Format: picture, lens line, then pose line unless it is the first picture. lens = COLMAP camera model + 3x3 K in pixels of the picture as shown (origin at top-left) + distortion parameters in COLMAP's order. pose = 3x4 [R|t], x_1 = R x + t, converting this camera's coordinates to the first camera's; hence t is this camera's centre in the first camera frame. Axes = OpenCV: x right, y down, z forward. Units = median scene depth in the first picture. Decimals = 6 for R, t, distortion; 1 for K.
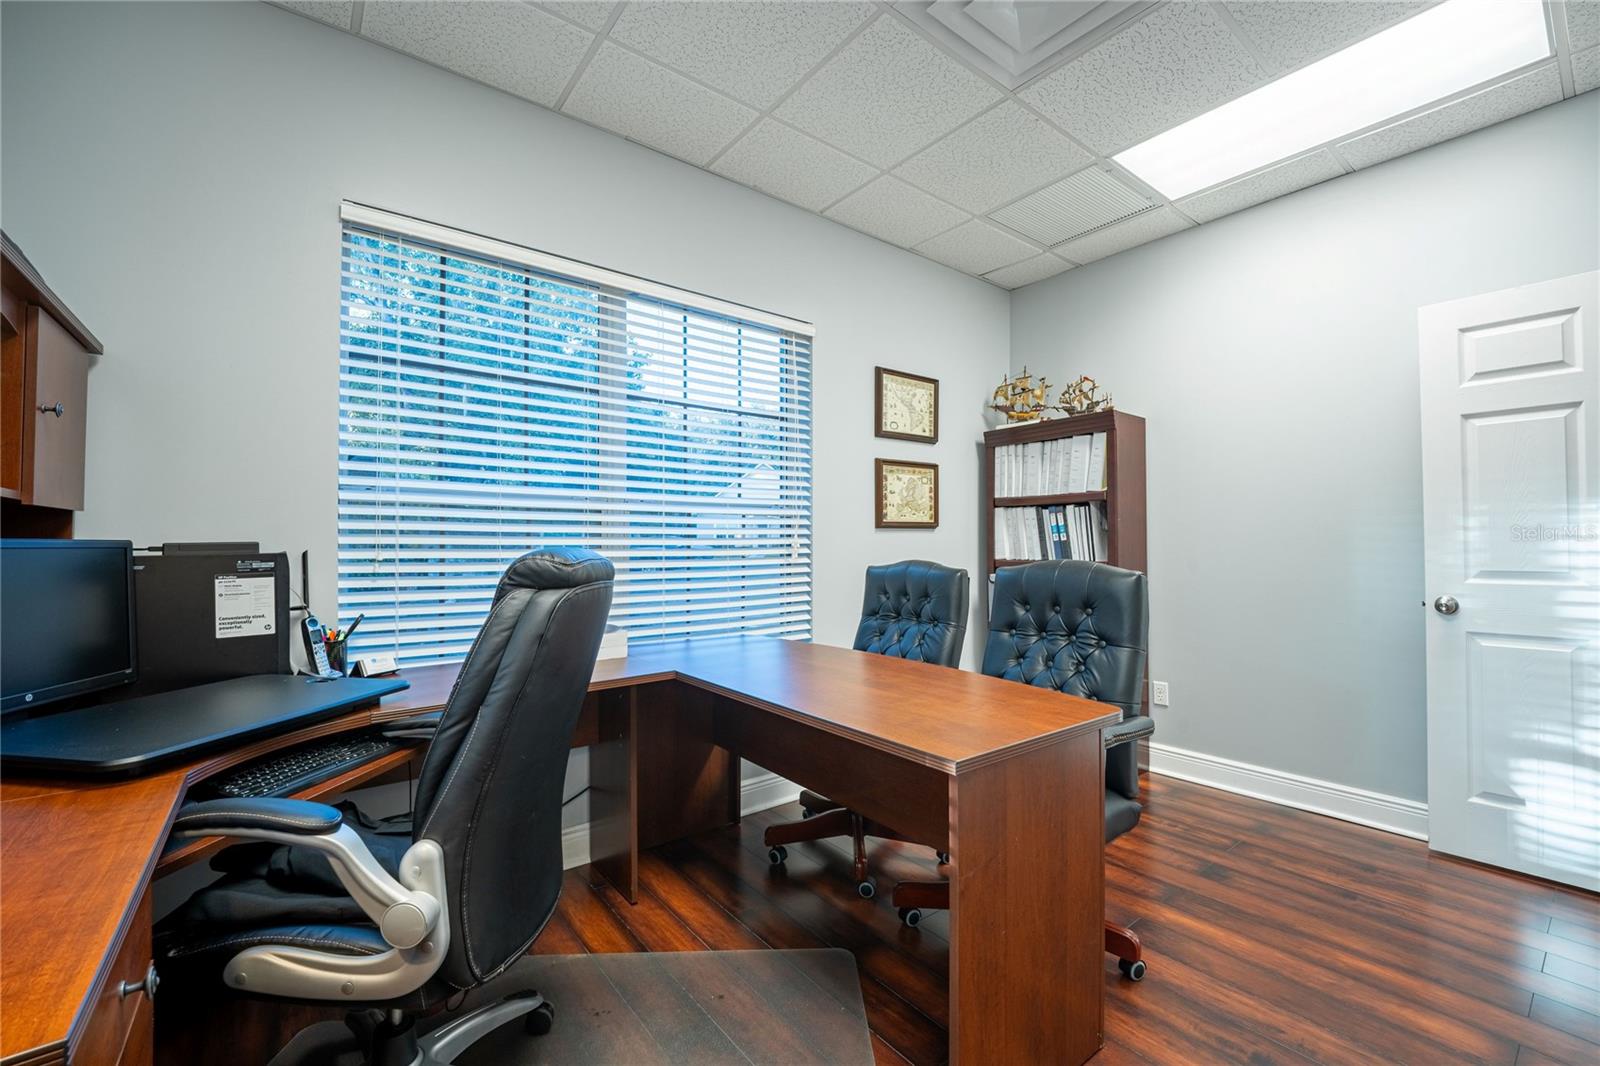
lens RADIAL K [[654.2, 0, 797.1], [0, 654.2, 536.1], [0, 0, 1]] dist [0.012887, -0.022753]
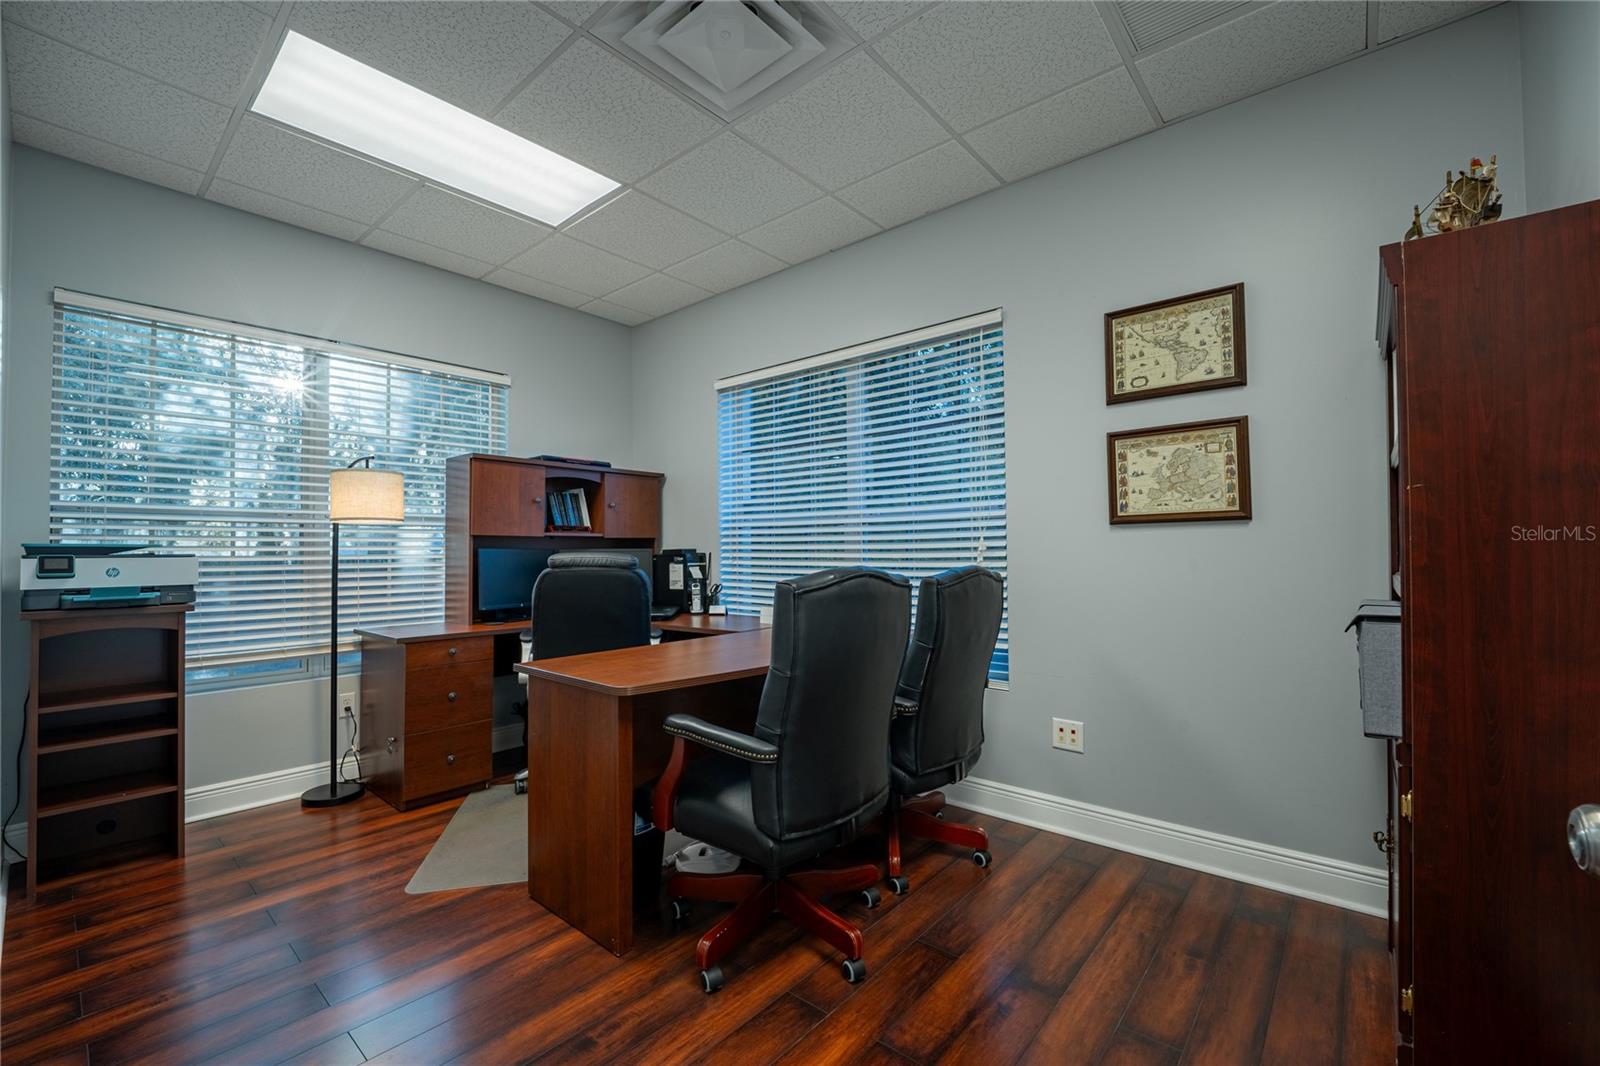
lens RADIAL K [[654.2, 0, 797.1], [0, 654.2, 536.1], [0, 0, 1]] dist [0.012887, -0.022753]
pose [[0.205057, -0.023168, -0.978476, 0.781161], [0.017807, 0.999643, -0.019937, 0.009612], [0.978588, -0.013336, 0.205396, 0.479265]]
